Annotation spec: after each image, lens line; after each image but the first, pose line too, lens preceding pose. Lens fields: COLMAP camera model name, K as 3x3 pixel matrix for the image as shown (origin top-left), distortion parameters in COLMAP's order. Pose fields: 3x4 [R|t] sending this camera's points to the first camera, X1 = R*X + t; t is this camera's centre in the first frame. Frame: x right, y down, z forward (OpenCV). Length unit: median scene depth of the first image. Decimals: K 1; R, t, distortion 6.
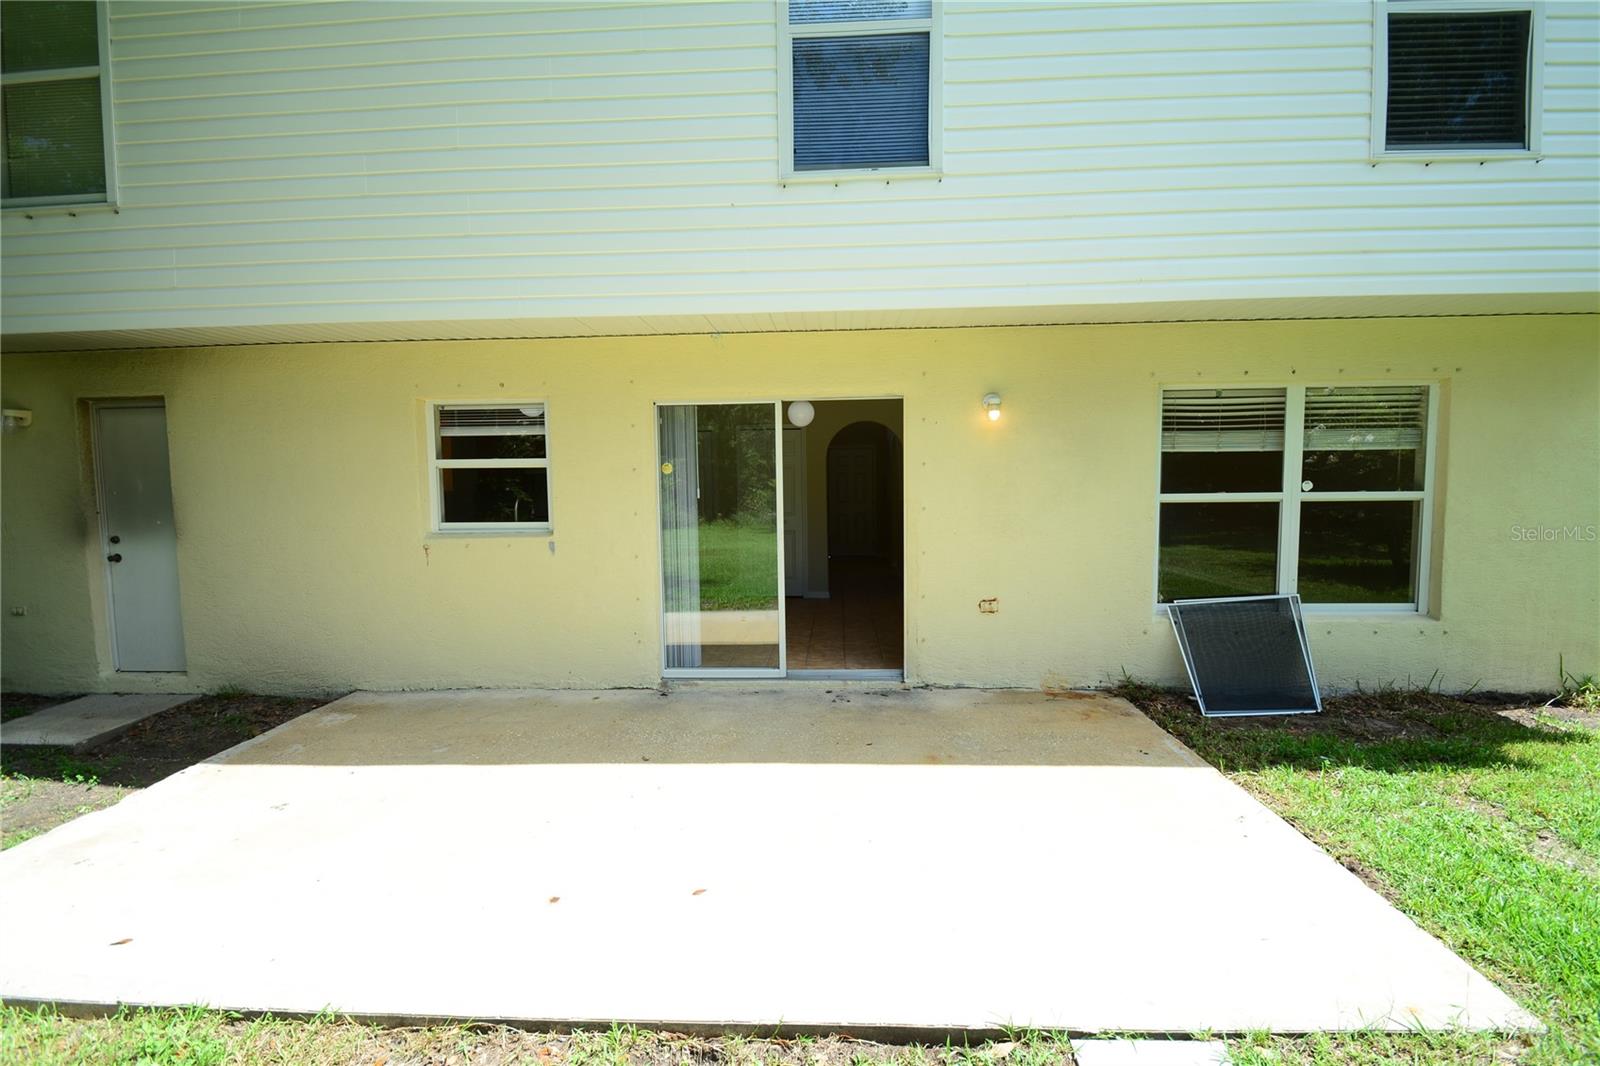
lens RADIAL K [[701.4, 0, 805.4], [0, 701.4, 534.2], [0, 0, 1]] dist [0.013144, -0.013574]
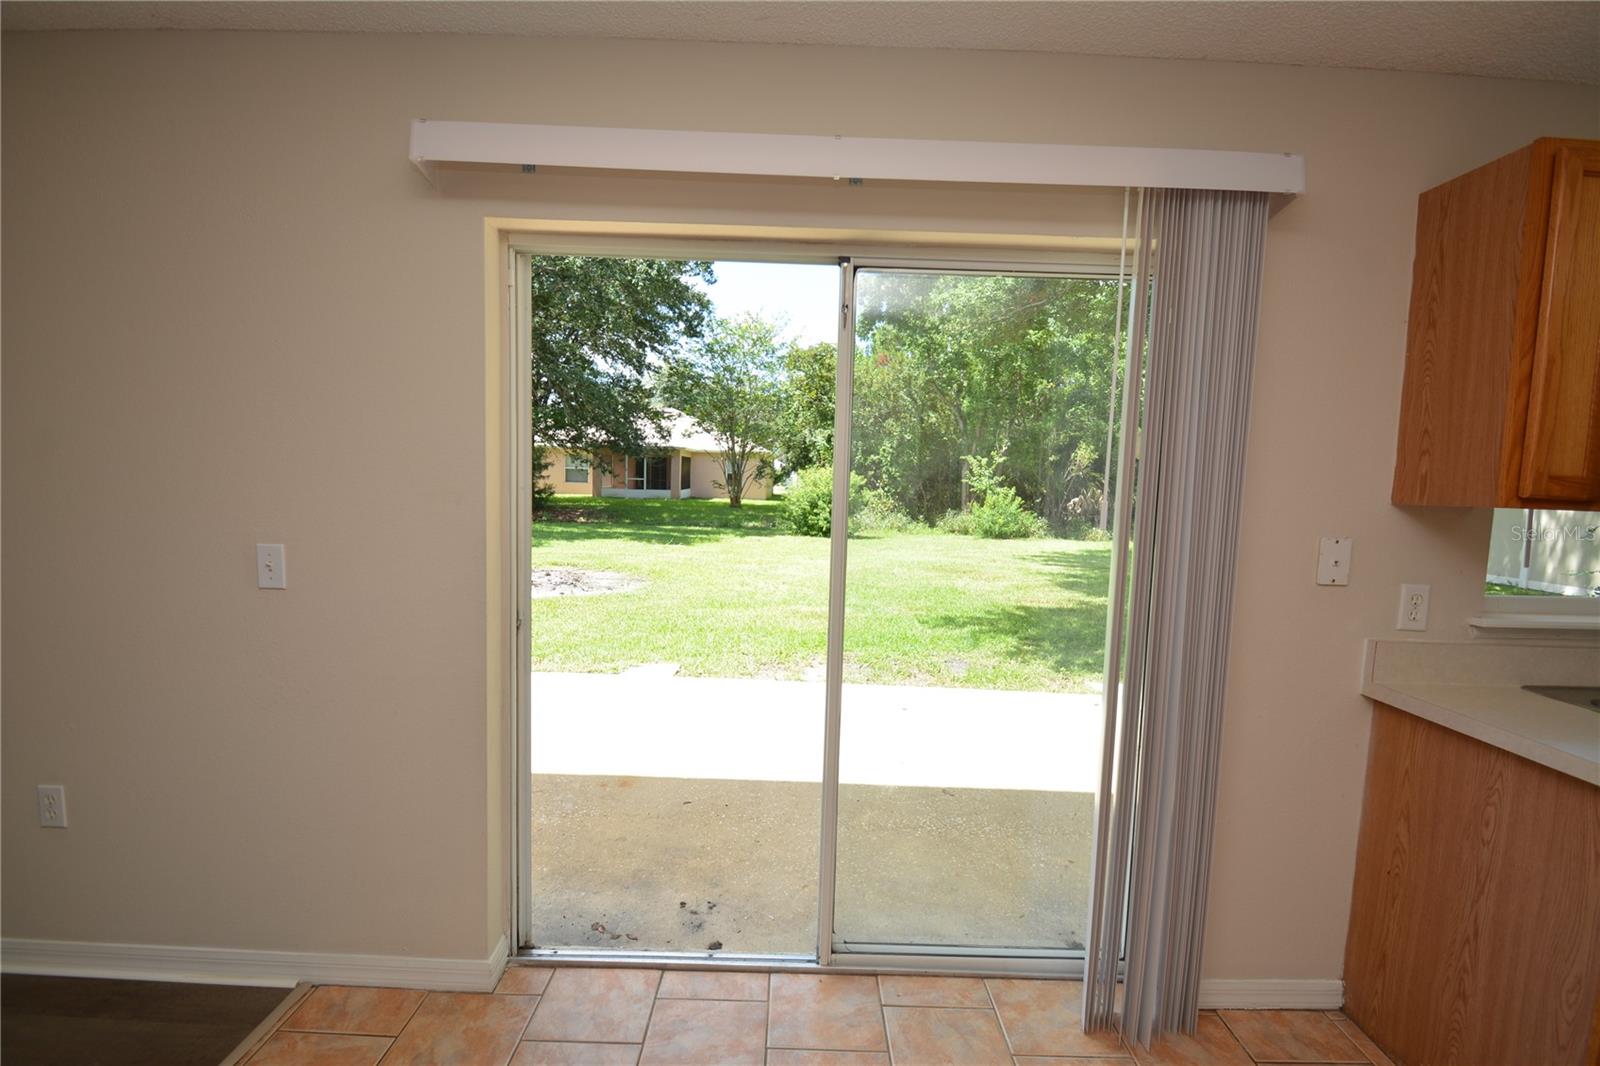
lens RADIAL K [[701.4, 0, 805.9], [0, 701.4, 537.6], [0, 0, 1]] dist [0.013144, -0.013574]
pose [[-0.998023, -0.013256, -0.061444, 0.007988], [-0.022579, 0.987872, 0.153619, -0.113612], [0.058662, 0.154702, -0.986218, 1.582382]]
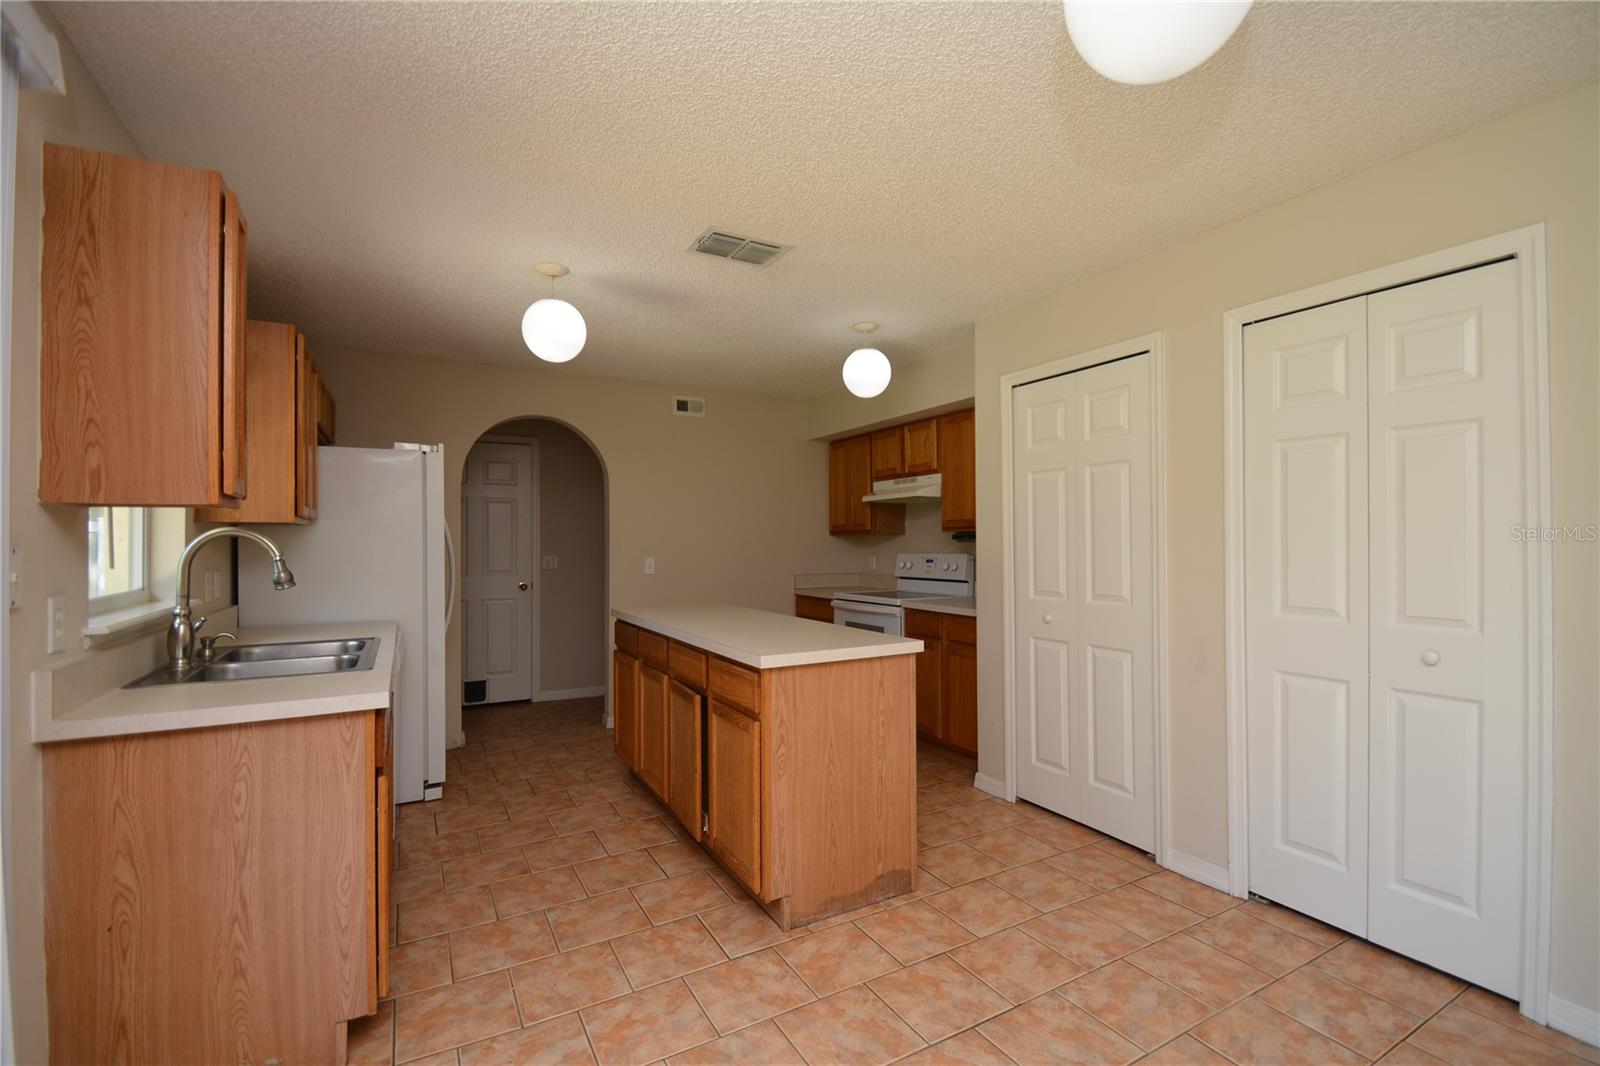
lens RADIAL K [[701.4, 0, 803.4], [0, 701.4, 534.5], [0, 0, 1]] dist [0.013144, -0.013574]
pose [[0.535820, 0.001049, -0.844332, 0.126856], [-0.058865, 0.997612, -0.036117, -0.069834], [0.842278, 0.069053, 0.534602, 1.312732]]
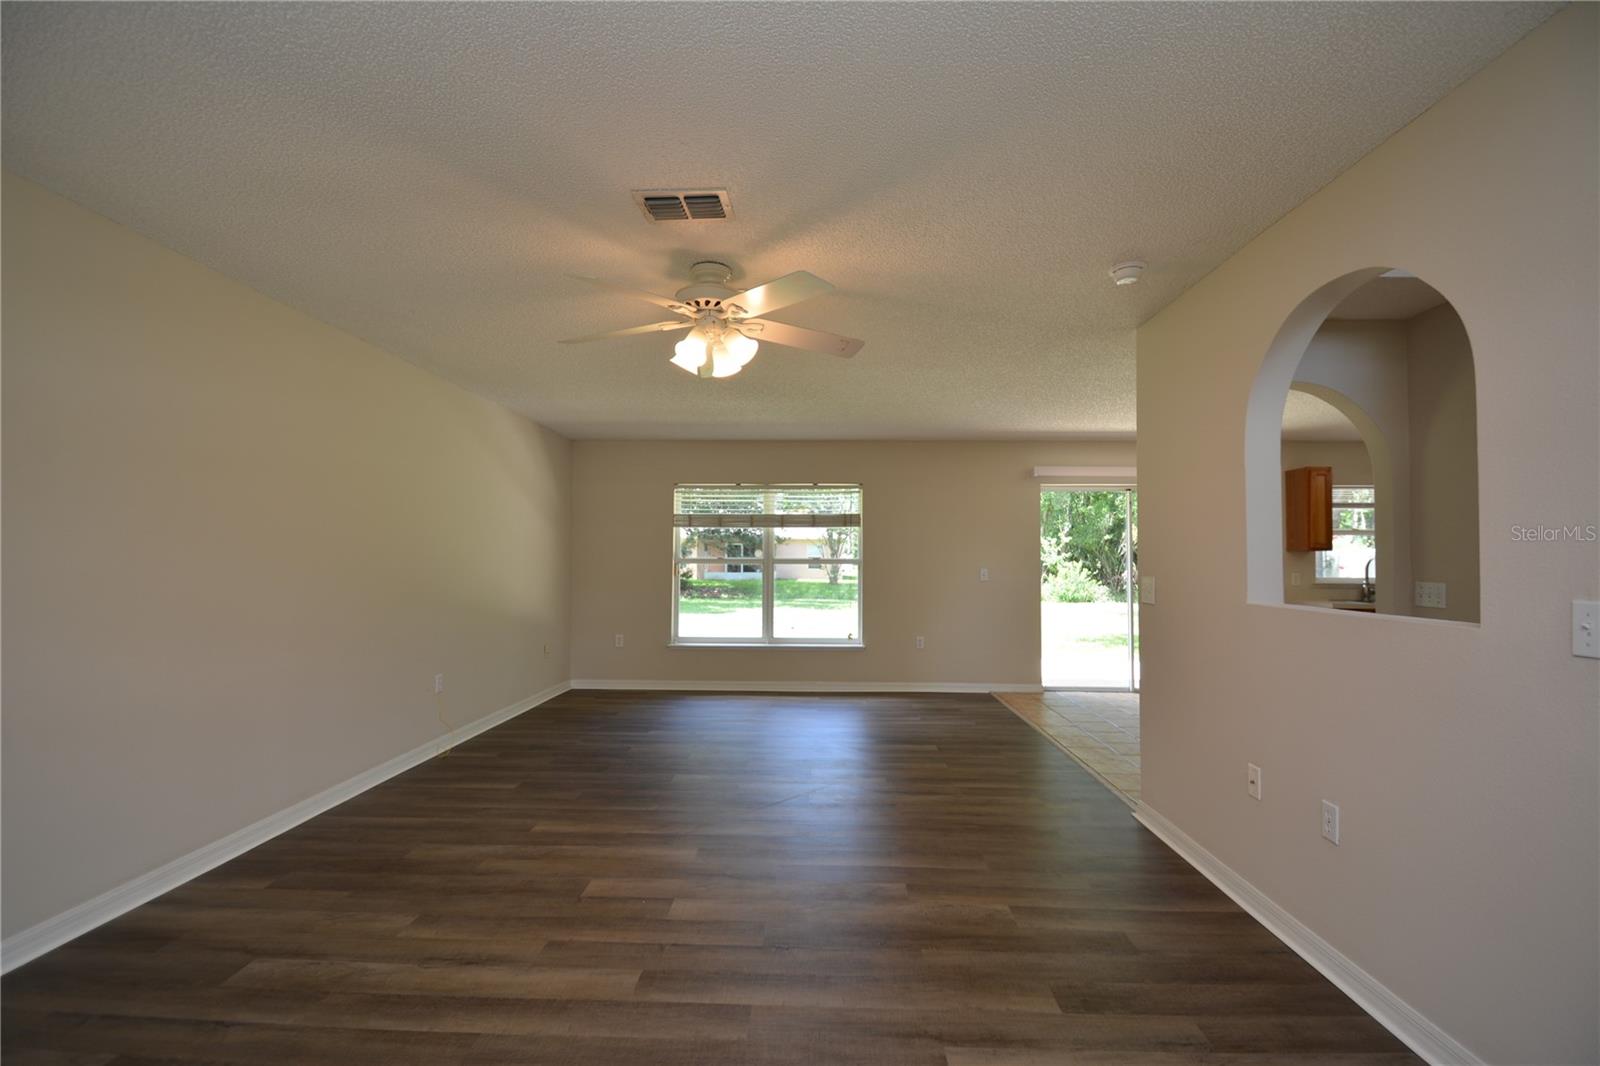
lens RADIAL K [[701.4, 0, 805.6], [0, 701.4, 538.5], [0, 0, 1]] dist [0.013144, -0.013574]
pose [[-0.999698, 0.005664, -0.023921, 0.759361], [0.004793, 0.999329, 0.036308, -0.168525], [0.024111, 0.036182, -0.999054, 2.748273]]
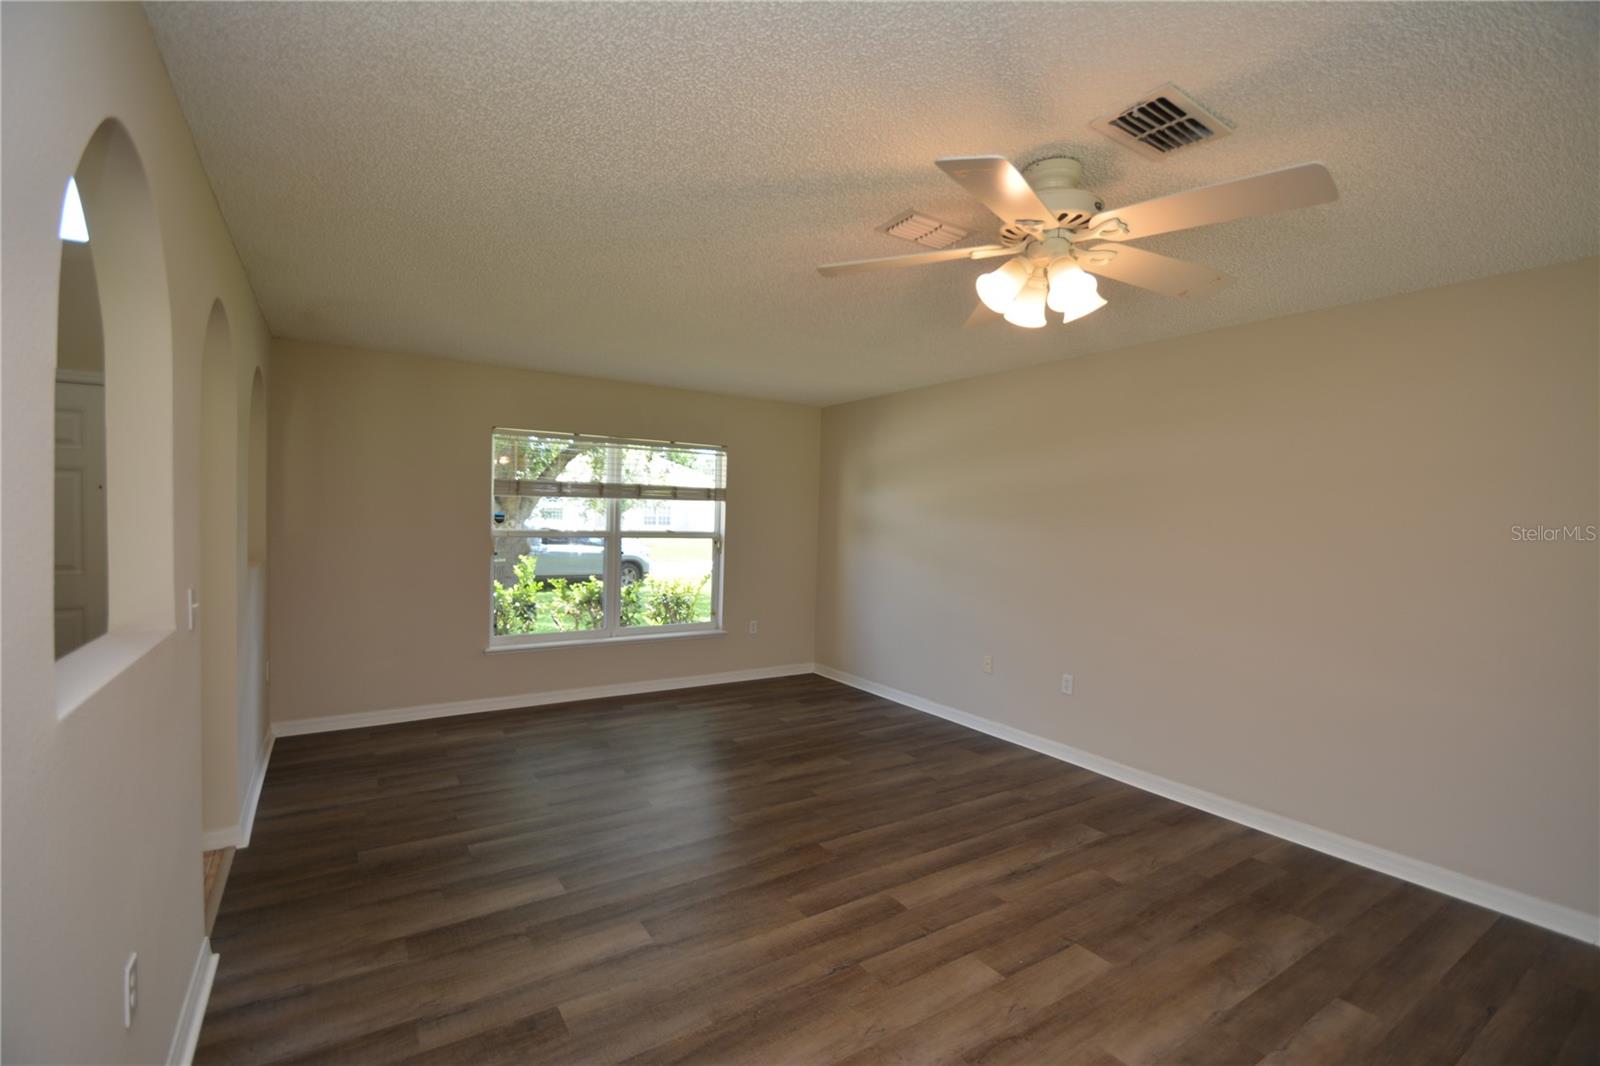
lens RADIAL K [[701.4, 0, 799.9], [0, 701.4, 548.9], [0, 0, 1]] dist [0.013144, -0.013574]
pose [[0.806295, 0.004357, 0.591497, 0.424572], [0.003811, 0.999914, -0.012560, -0.144259], [-0.591501, 0.012381, 0.806209, 1.798384]]
